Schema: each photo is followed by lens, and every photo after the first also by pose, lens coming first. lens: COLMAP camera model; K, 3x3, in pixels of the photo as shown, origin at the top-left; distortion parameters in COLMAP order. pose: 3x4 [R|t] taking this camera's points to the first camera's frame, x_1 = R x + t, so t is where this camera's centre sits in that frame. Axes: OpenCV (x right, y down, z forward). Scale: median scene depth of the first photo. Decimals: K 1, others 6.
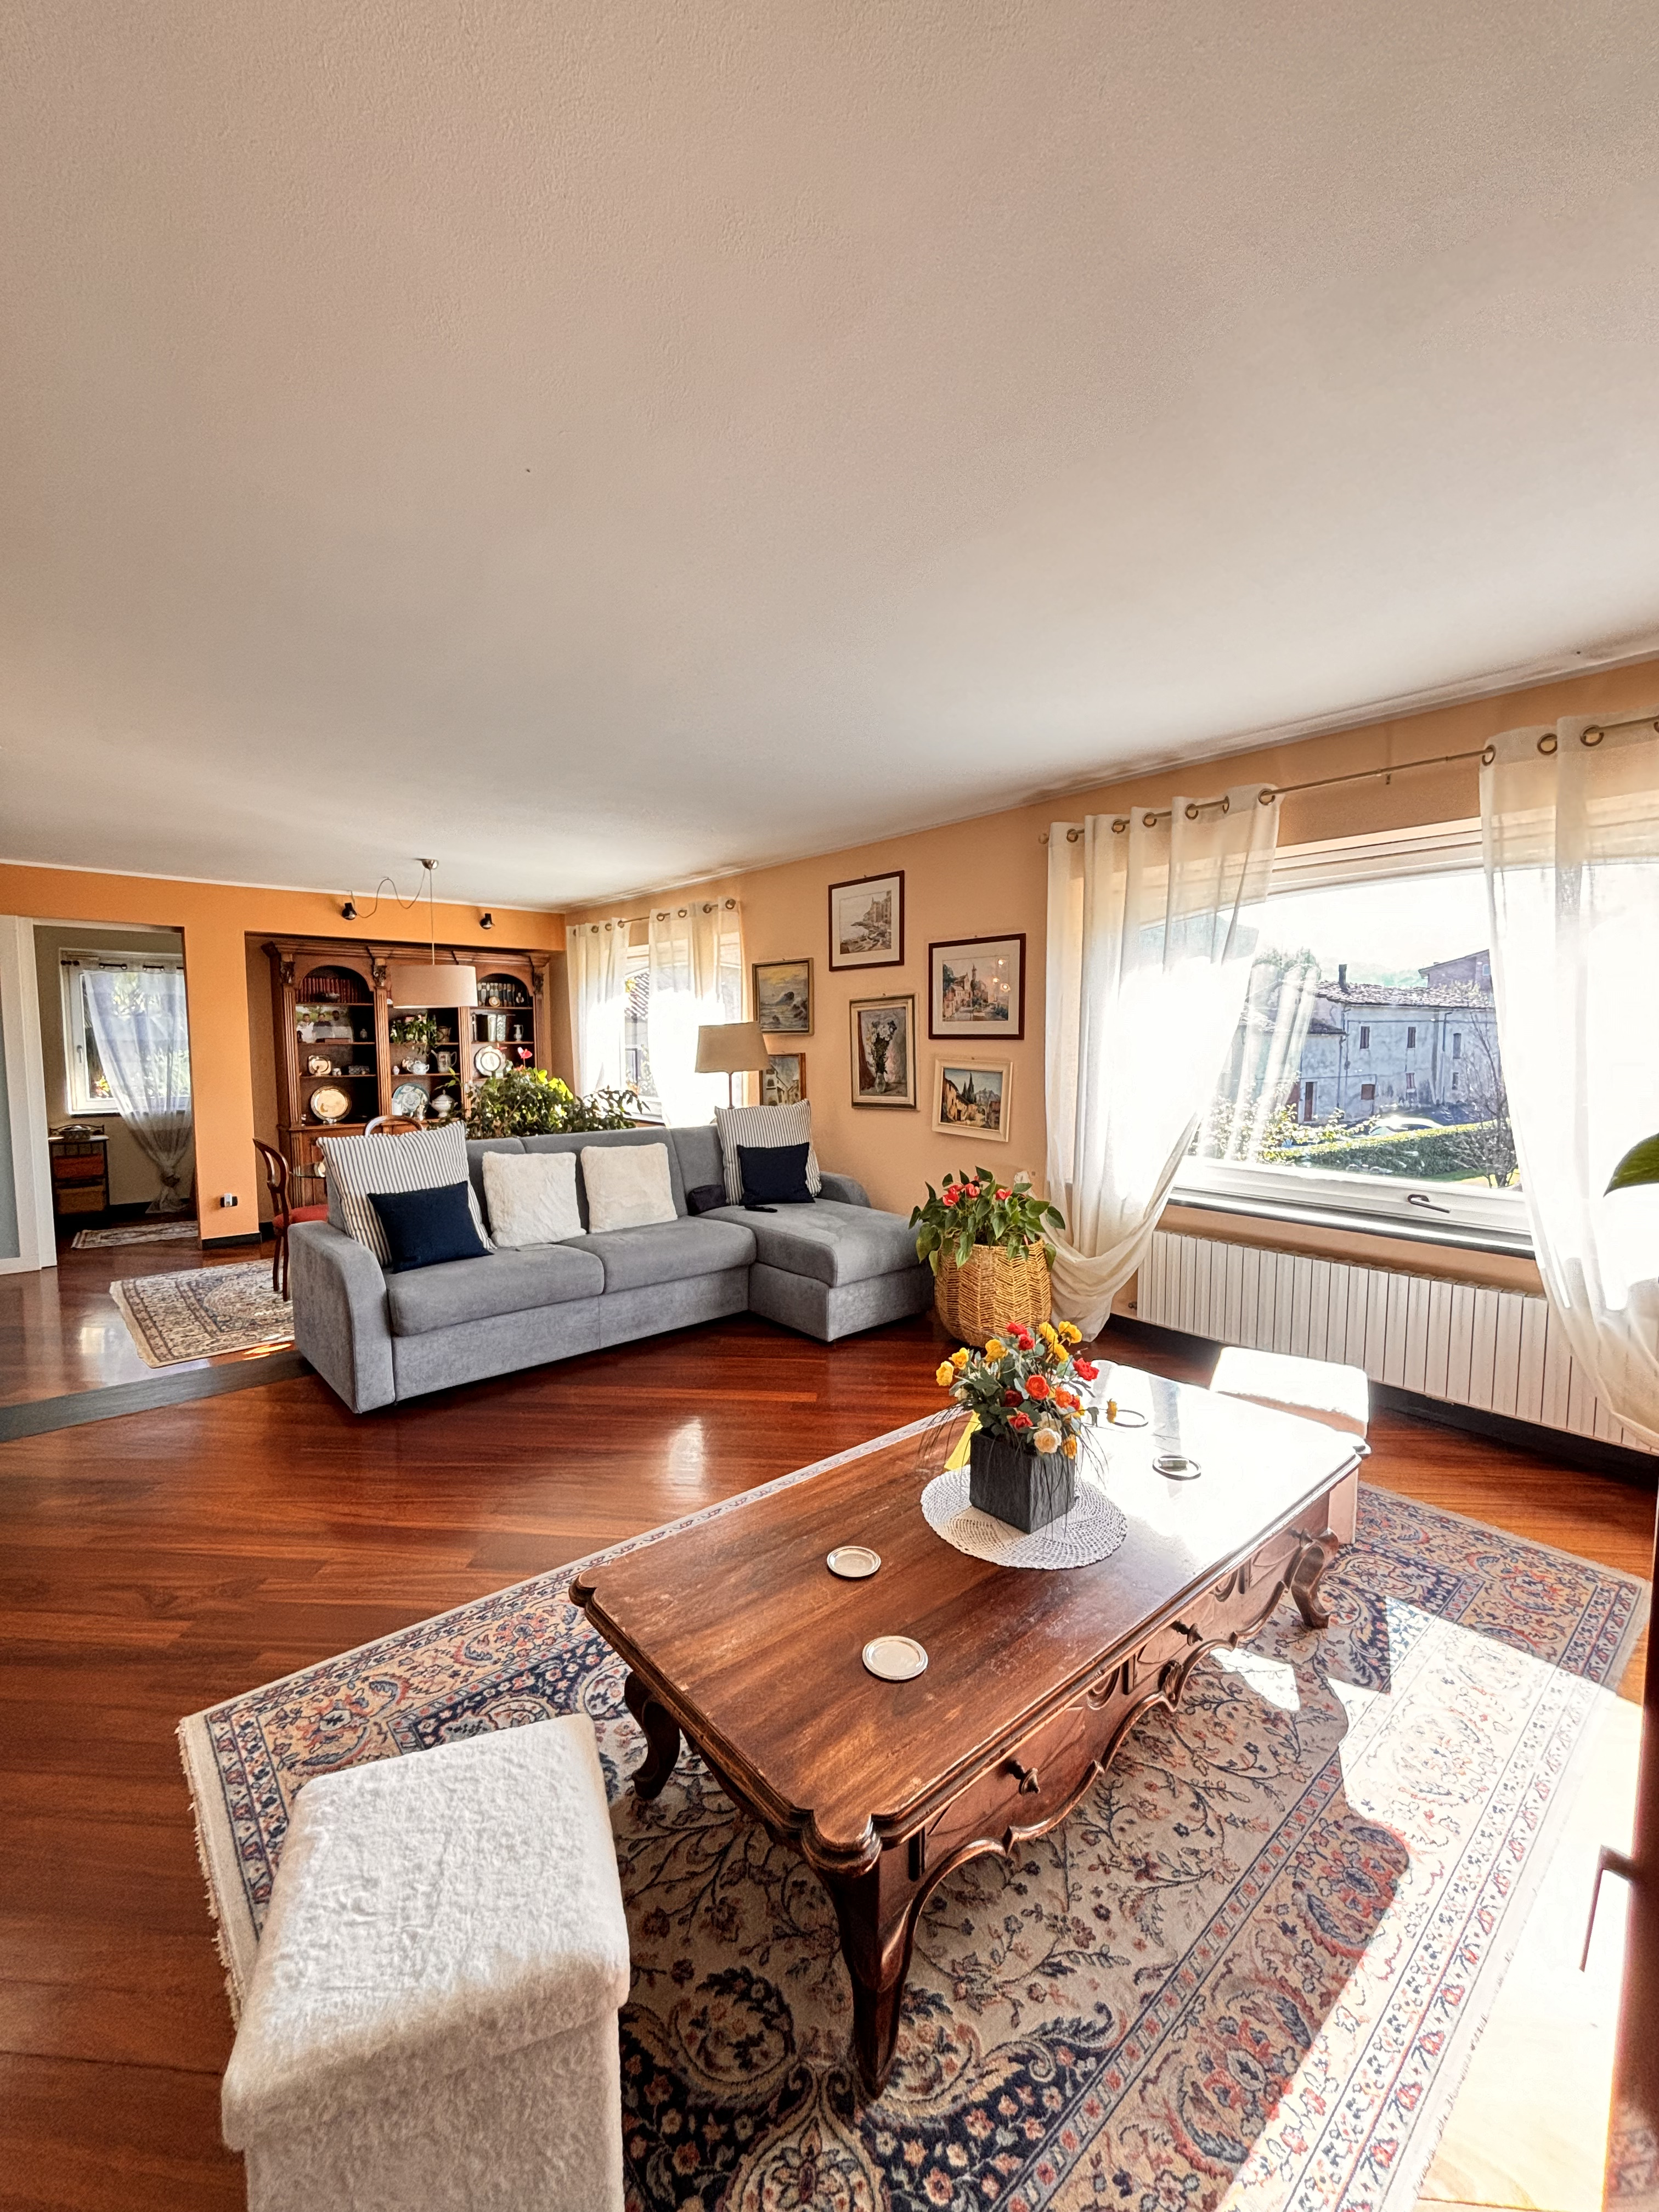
lens RADIAL K [[875.5, 0, 832.4], [0, 875.5, 1114.7], [0, 0, 1]] dist [0.000160, -0.000072]
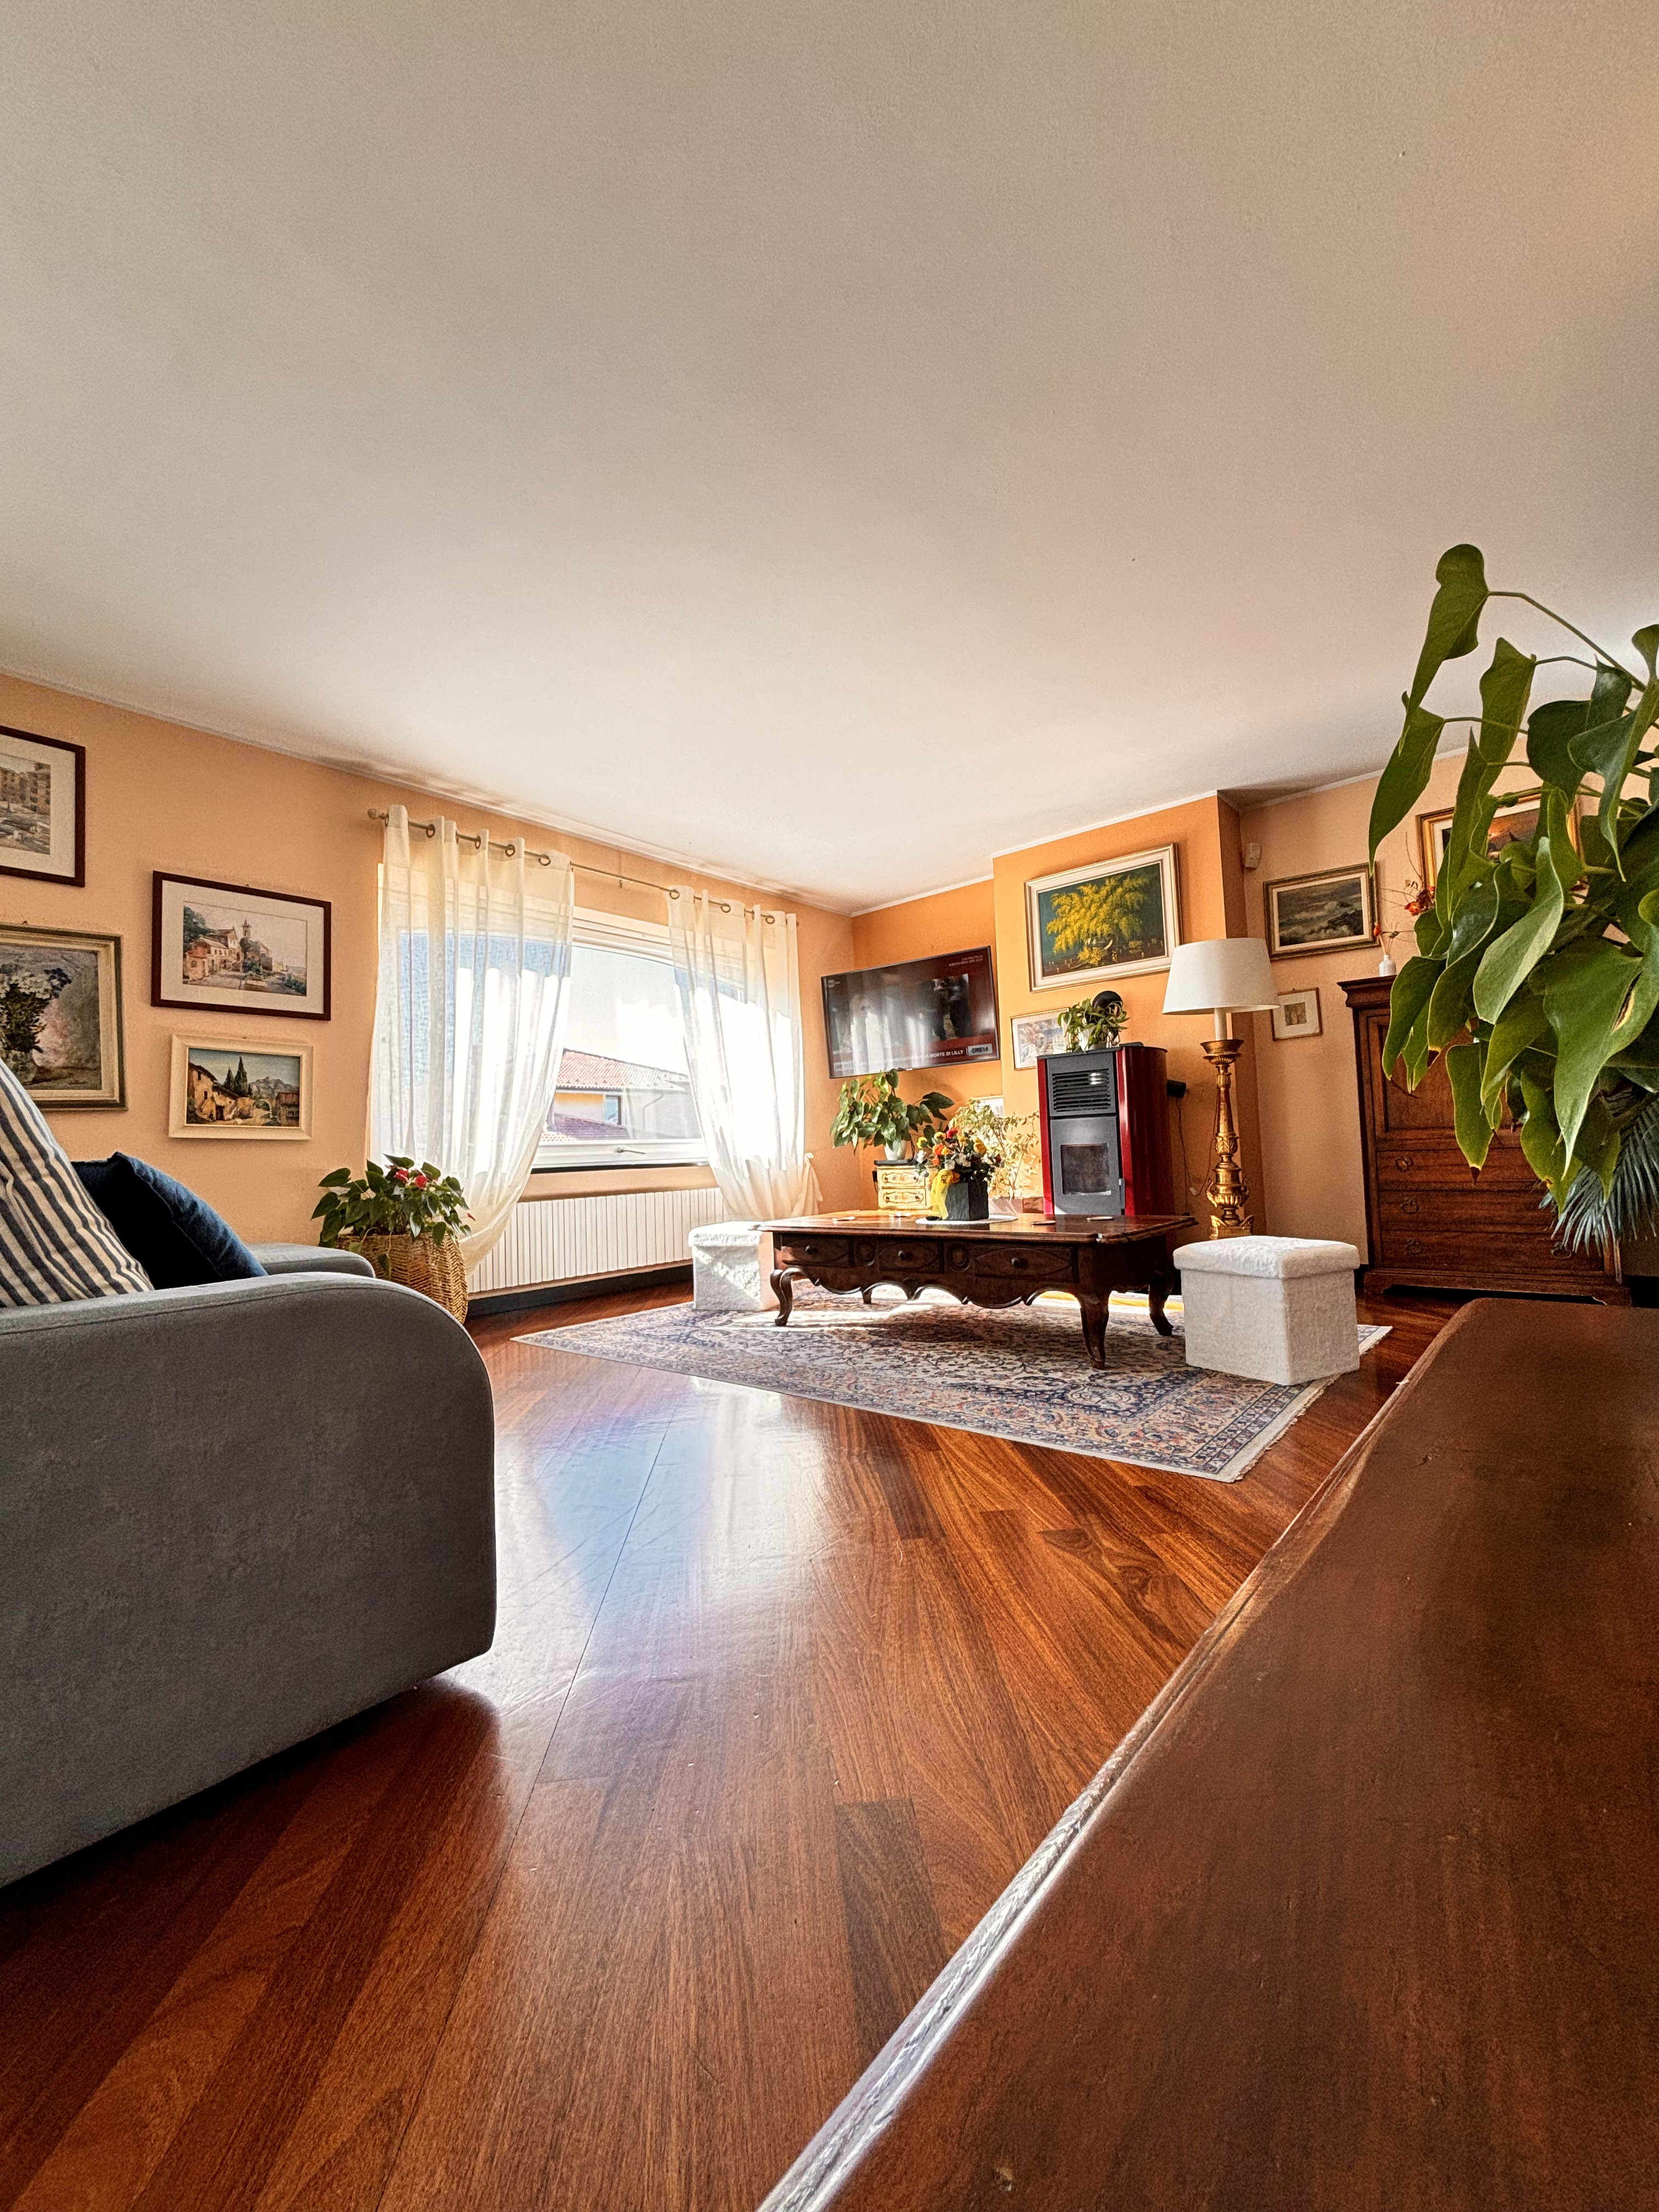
lens RADIAL K [[887.5, 0, 823.8], [0, 887.5, 1106.7], [0, 0, 1]] dist [-0.000163, -0.000418]
pose [[-0.141369, 0.057998, 0.988257, -0.674050], [0.123756, 0.991486, -0.040485, 0.089704], [-0.982191, 0.116580, -0.147343, 0.610724]]
